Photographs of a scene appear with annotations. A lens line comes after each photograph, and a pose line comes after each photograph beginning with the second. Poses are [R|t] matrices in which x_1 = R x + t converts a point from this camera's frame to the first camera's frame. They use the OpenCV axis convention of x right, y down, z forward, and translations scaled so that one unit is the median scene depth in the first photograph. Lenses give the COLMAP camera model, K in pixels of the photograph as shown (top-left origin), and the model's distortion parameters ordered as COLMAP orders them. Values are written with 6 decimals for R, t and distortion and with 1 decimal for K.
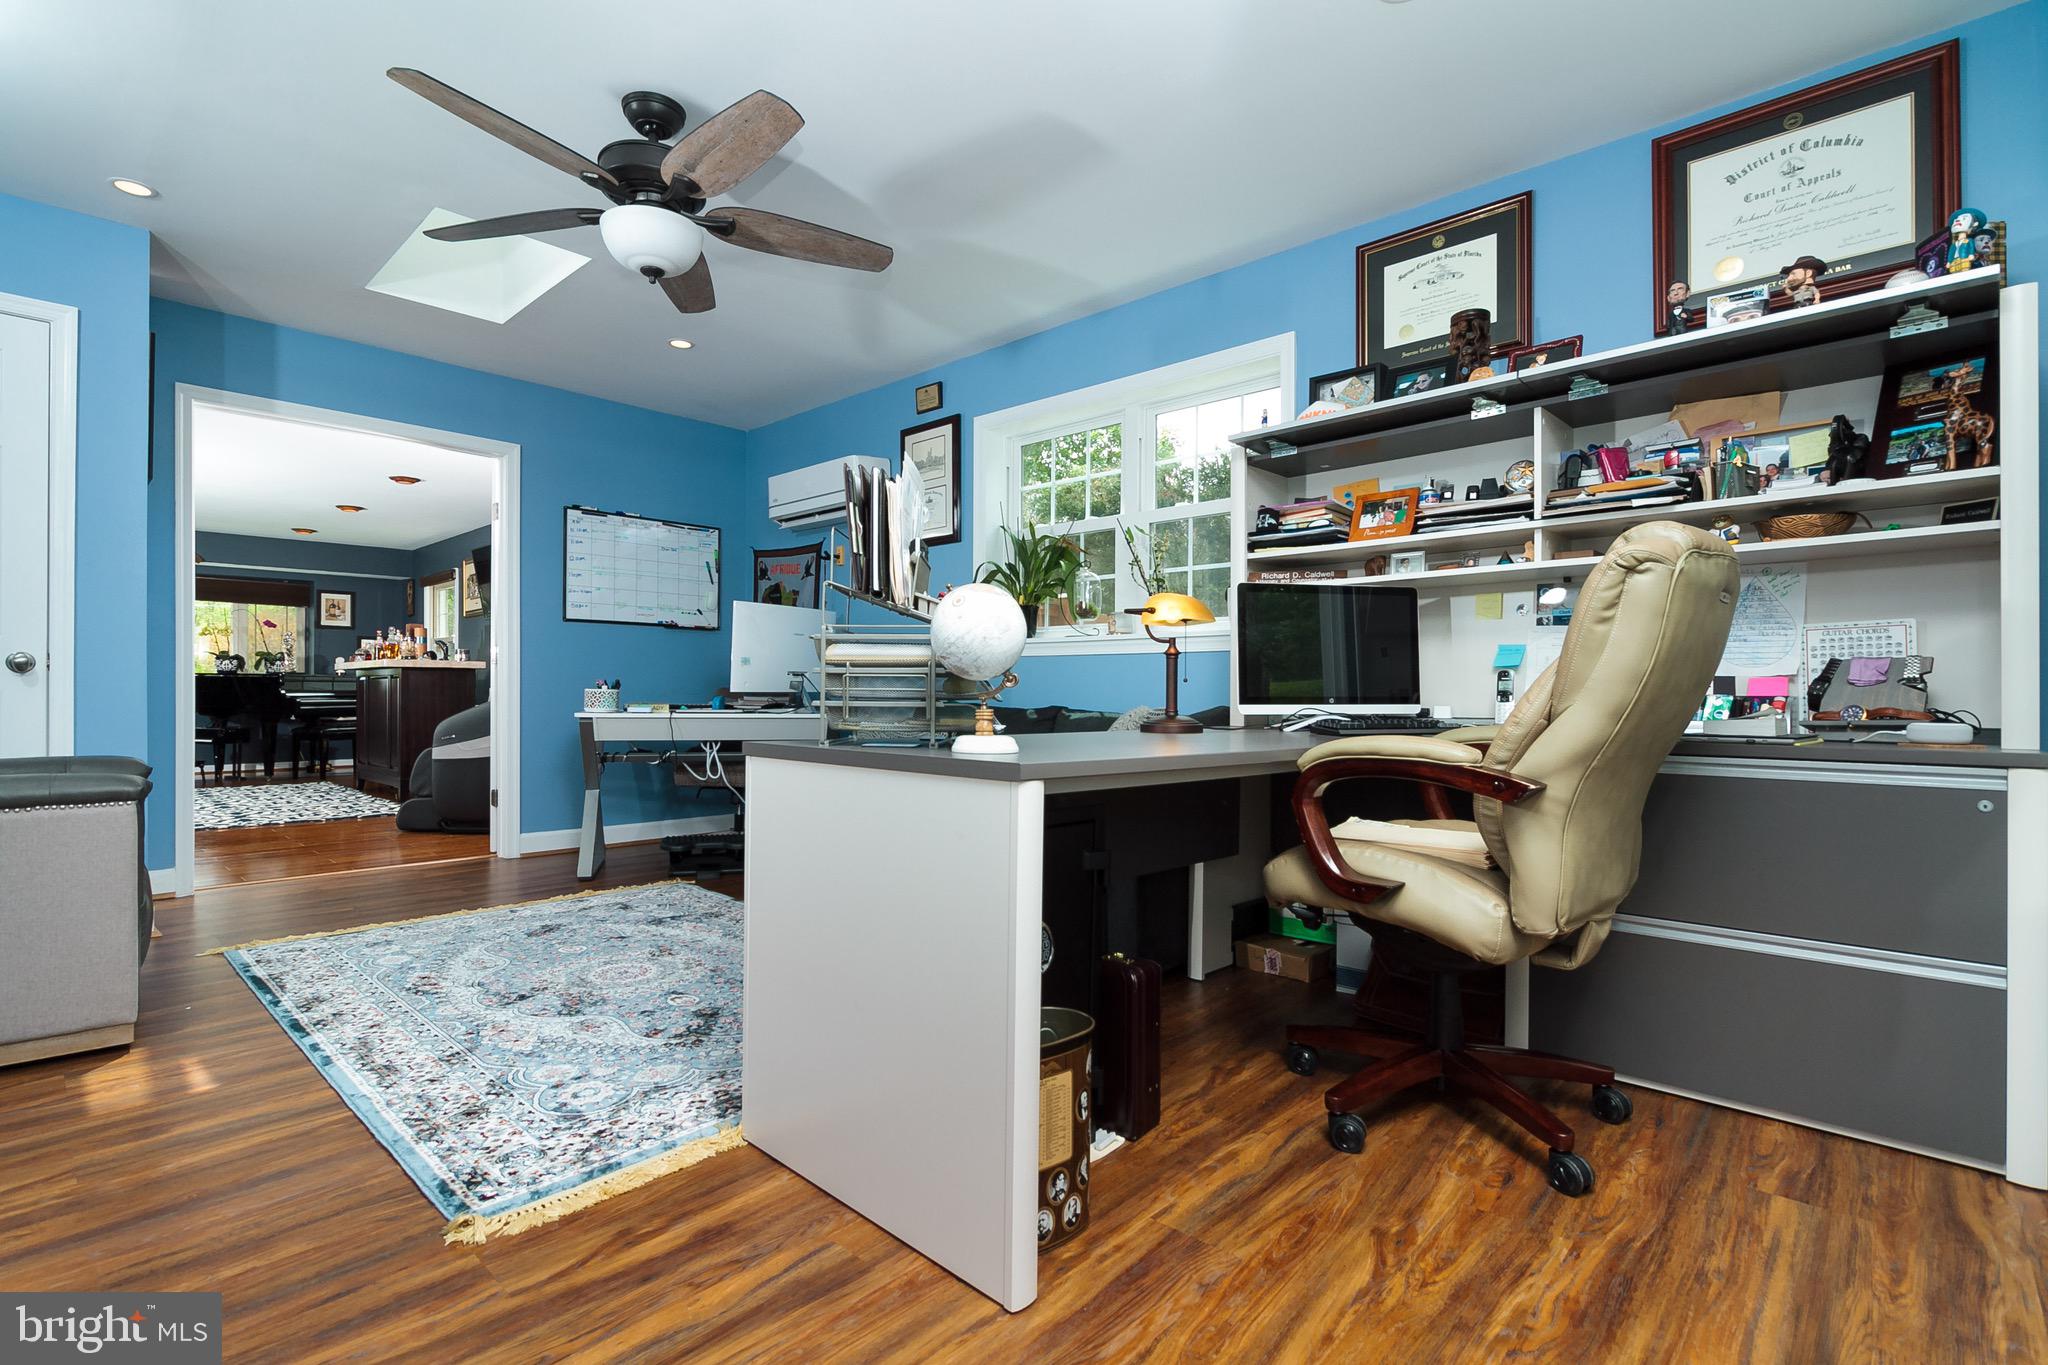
lens RADIAL K [[961.0, 0, 1035.1], [0, 961.0, 685.8], [0, 0, 1]] dist [0.004467, 0.000531]
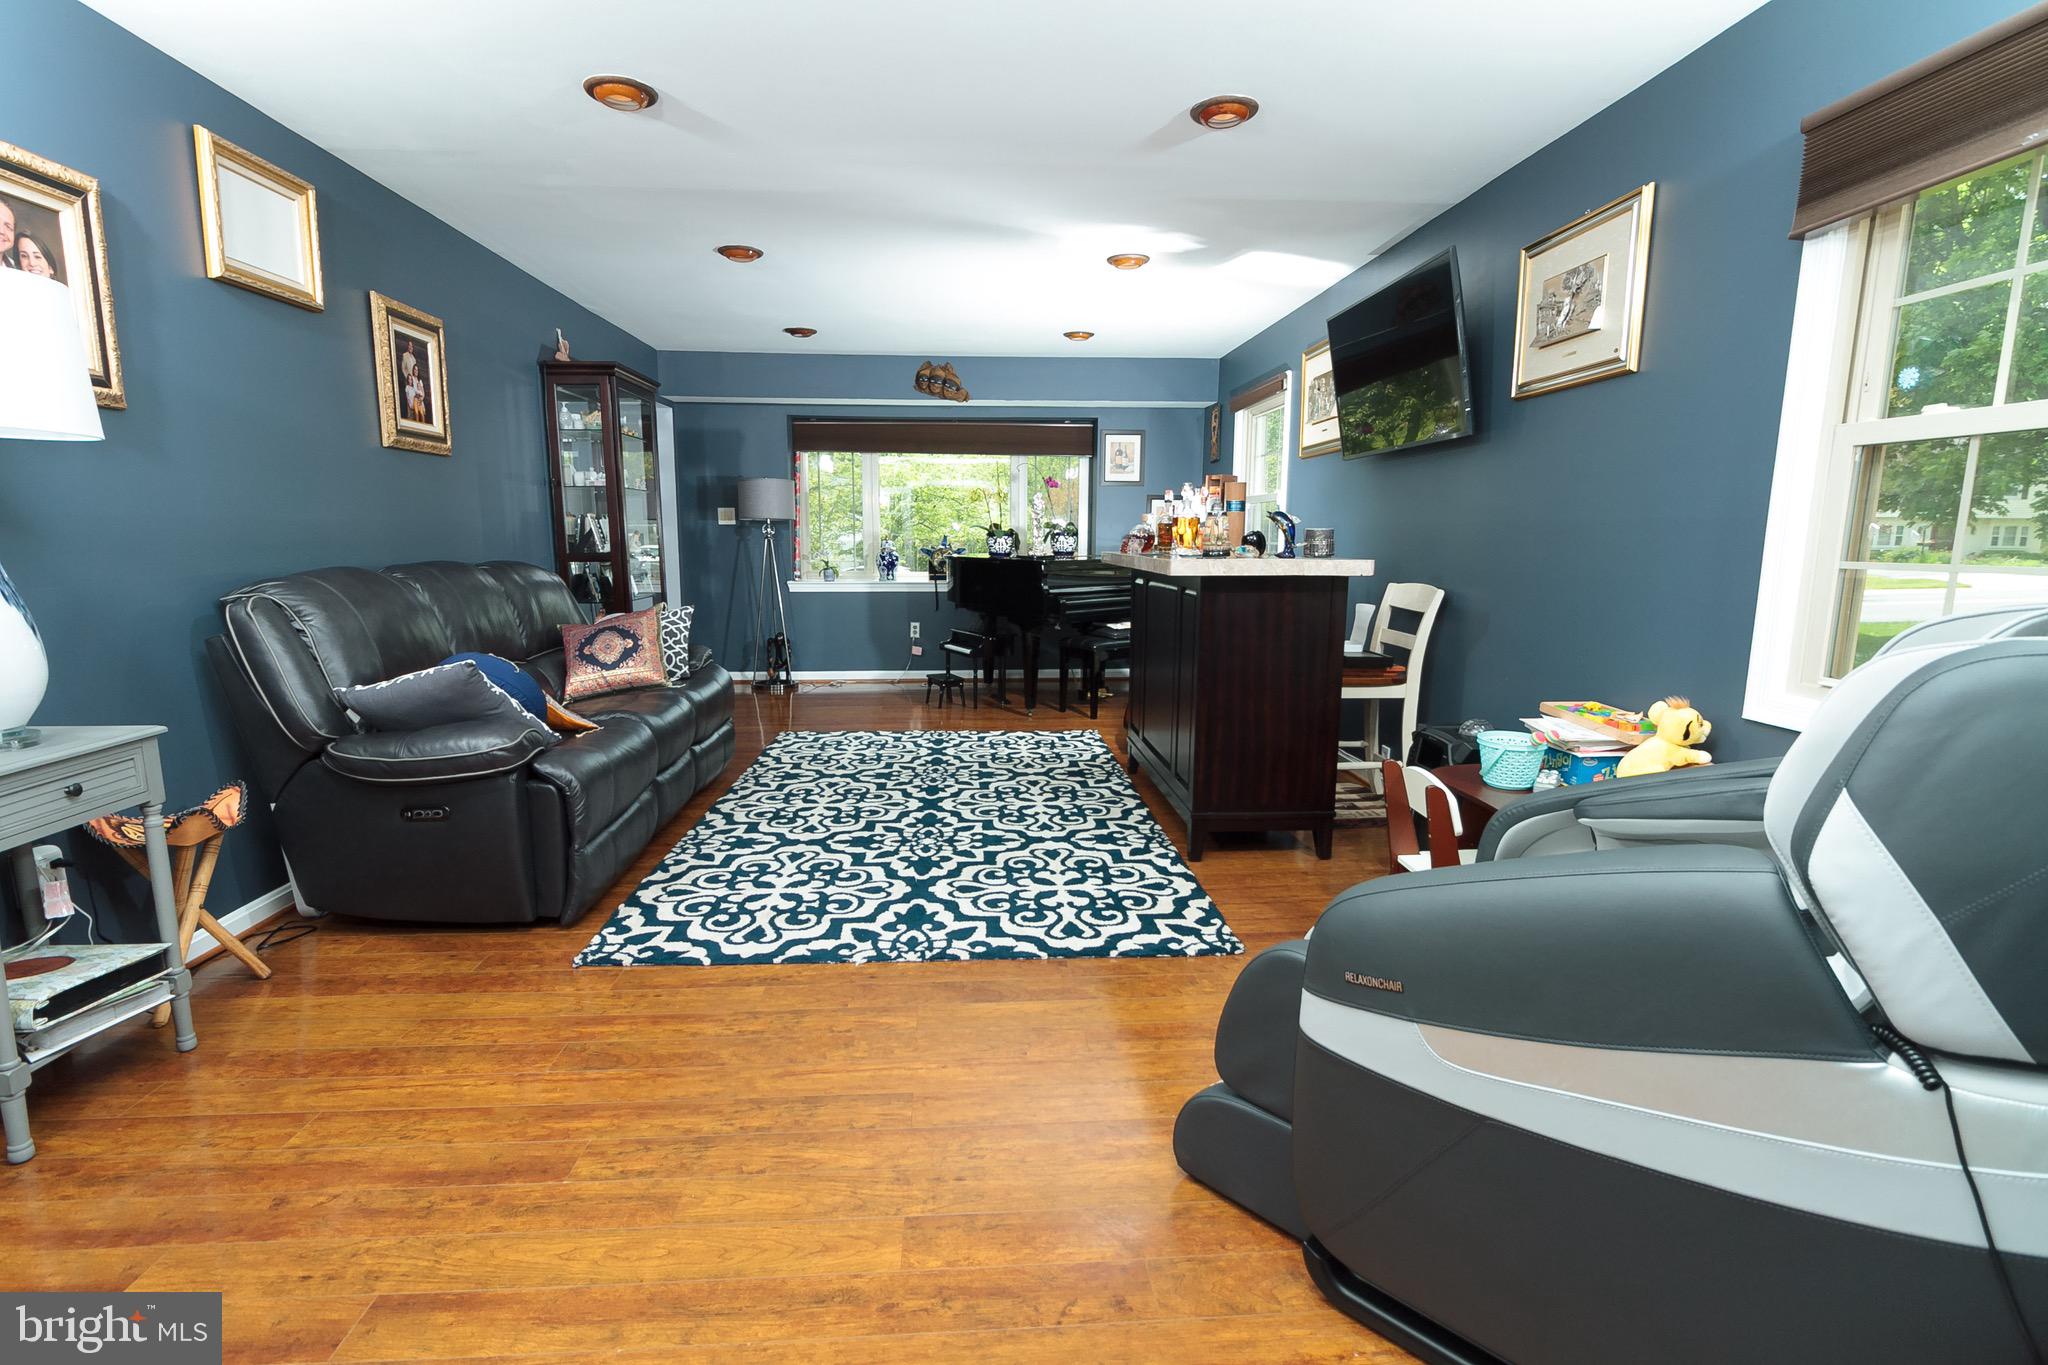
lens RADIAL K [[961.0, 0, 1020.2], [0, 961.0, 683.9], [0, 0, 1]] dist [0.004467, 0.000531]
pose [[0.718375, 0.104536, -0.687757, -0.312728], [0.005214, 0.987808, 0.155588, -0.029583], [0.695637, -0.115357, 0.709071, 0.478237]]
